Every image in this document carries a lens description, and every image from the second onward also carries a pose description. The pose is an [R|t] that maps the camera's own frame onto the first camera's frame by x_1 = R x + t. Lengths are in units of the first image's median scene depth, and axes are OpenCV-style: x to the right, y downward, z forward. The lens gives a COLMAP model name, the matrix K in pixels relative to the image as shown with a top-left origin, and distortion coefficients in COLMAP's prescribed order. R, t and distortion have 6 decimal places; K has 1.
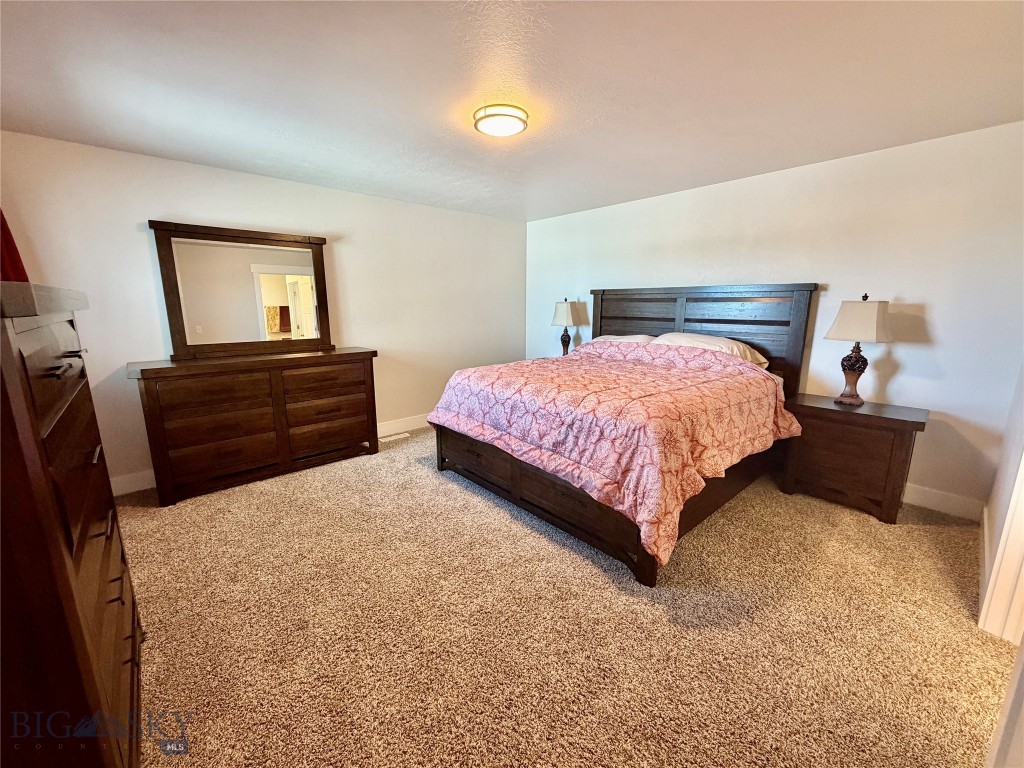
lens RADIAL K [[408.9, 0, 509.2], [0, 408.9, 383.8], [0, 0, 1]] dist [-0.000144, 0.000533]
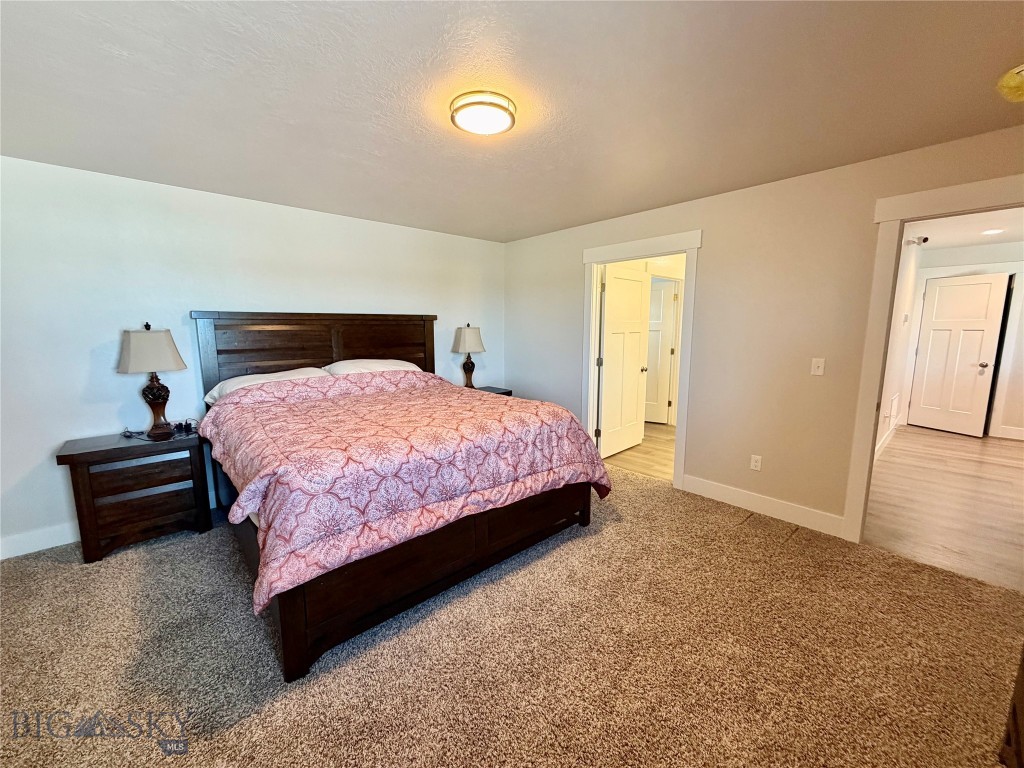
lens RADIAL K [[408.9, 0, 508.9], [0, 408.9, 385.6], [0, 0, 1]] dist [-0.000144, 0.000533]
pose [[0.002598, -0.141674, 0.989910, -0.700758], [0.207471, 0.968450, 0.138059, -0.159539], [-0.978238, 0.205019, 0.031909, 0.794608]]
